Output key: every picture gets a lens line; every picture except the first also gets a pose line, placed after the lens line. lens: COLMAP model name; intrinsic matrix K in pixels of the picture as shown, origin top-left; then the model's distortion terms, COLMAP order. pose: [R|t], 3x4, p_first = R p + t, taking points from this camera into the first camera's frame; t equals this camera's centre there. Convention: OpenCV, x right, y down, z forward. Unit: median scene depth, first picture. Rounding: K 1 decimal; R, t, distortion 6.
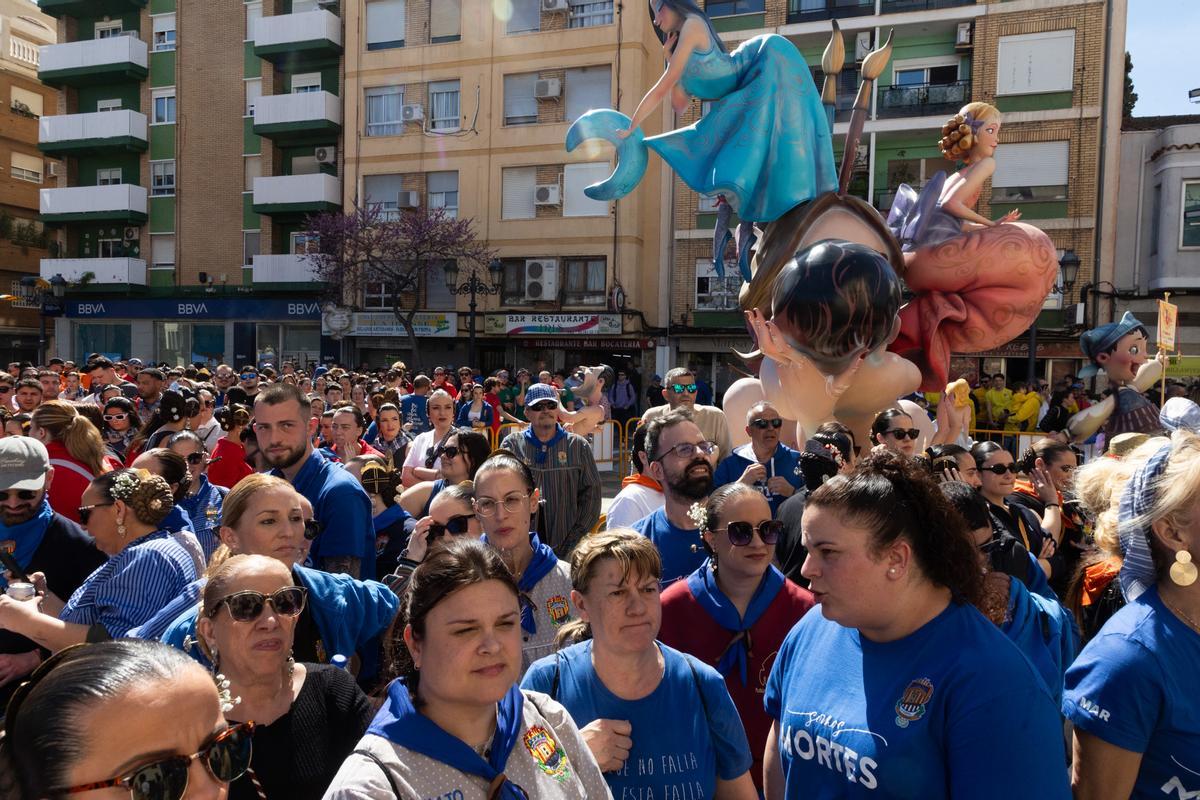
lens RADIAL K [[828.5, 0, 603.3], [0, 828.5, 398.4], [0, 0, 1]] dist [0.005912, 0.007748]
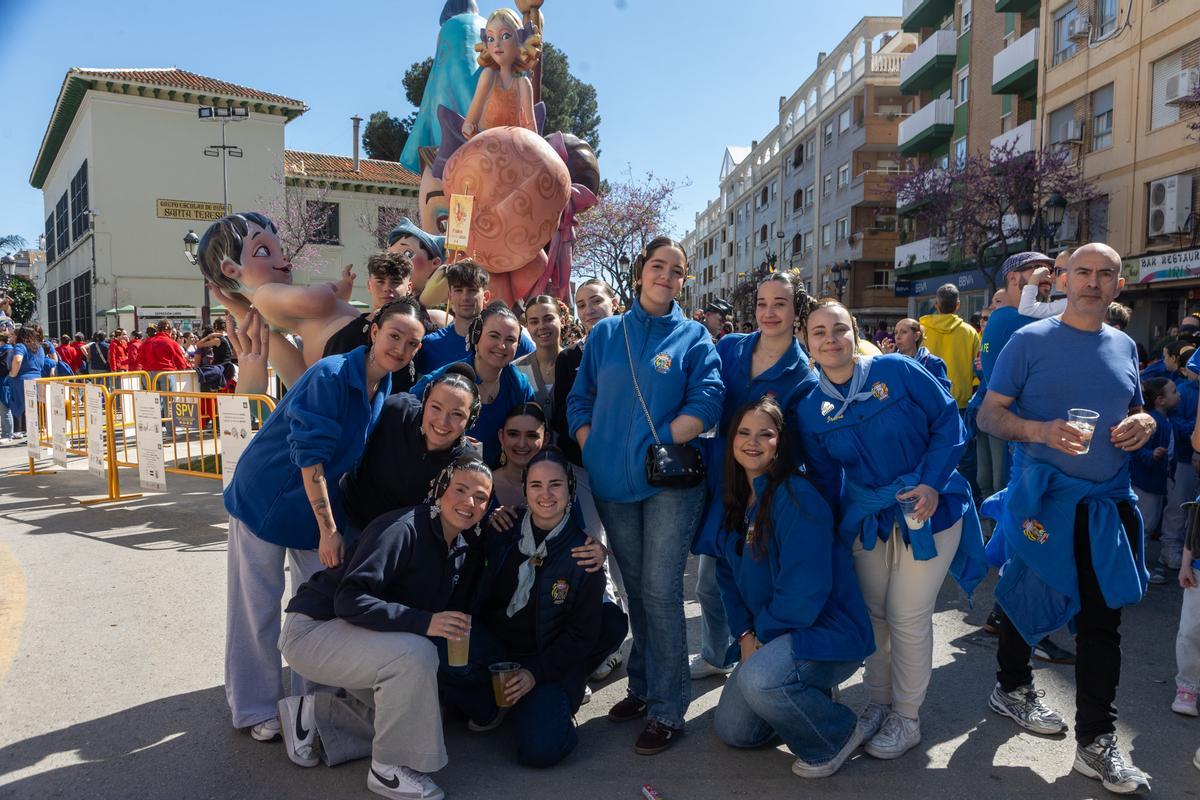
lens RADIAL K [[918.4, 0, 603.5], [0, 918.4, 399.5], [0, 0, 1]] dist [-0.007290, -0.005877]
pose [[0.317548, 0.047455, -0.947054, 0.519658], [-0.040552, 0.998513, 0.036436, 0.016883], [0.947375, 0.026835, 0.319000, 0.272142]]
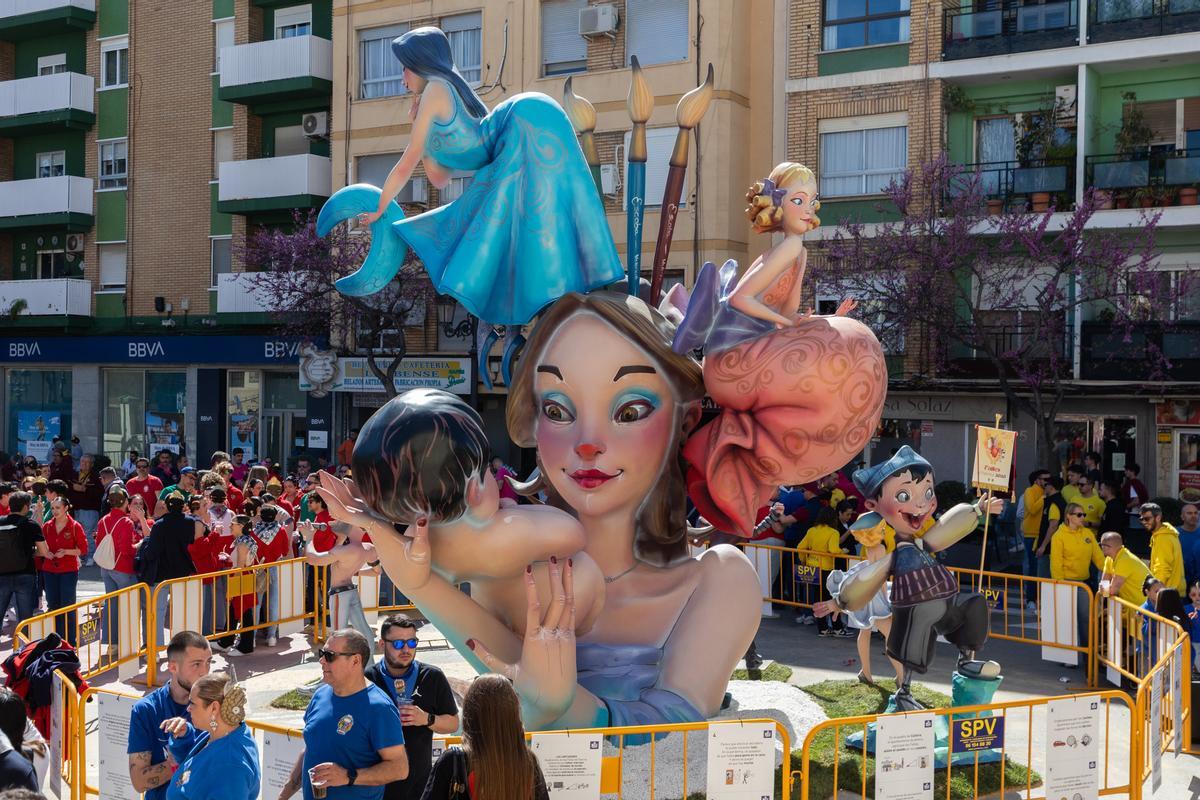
lens RADIAL K [[1460.4, 0, 609.0], [0, 1460.4, 405.6], [0, 0, 1]] dist [0.019722, 0.000506]
pose [[0.971494, -0.007511, -0.236944, 0.209874], [0.001121, 0.999632, -0.027093, -0.032282], [0.237061, 0.026055, 0.971145, -0.123557]]
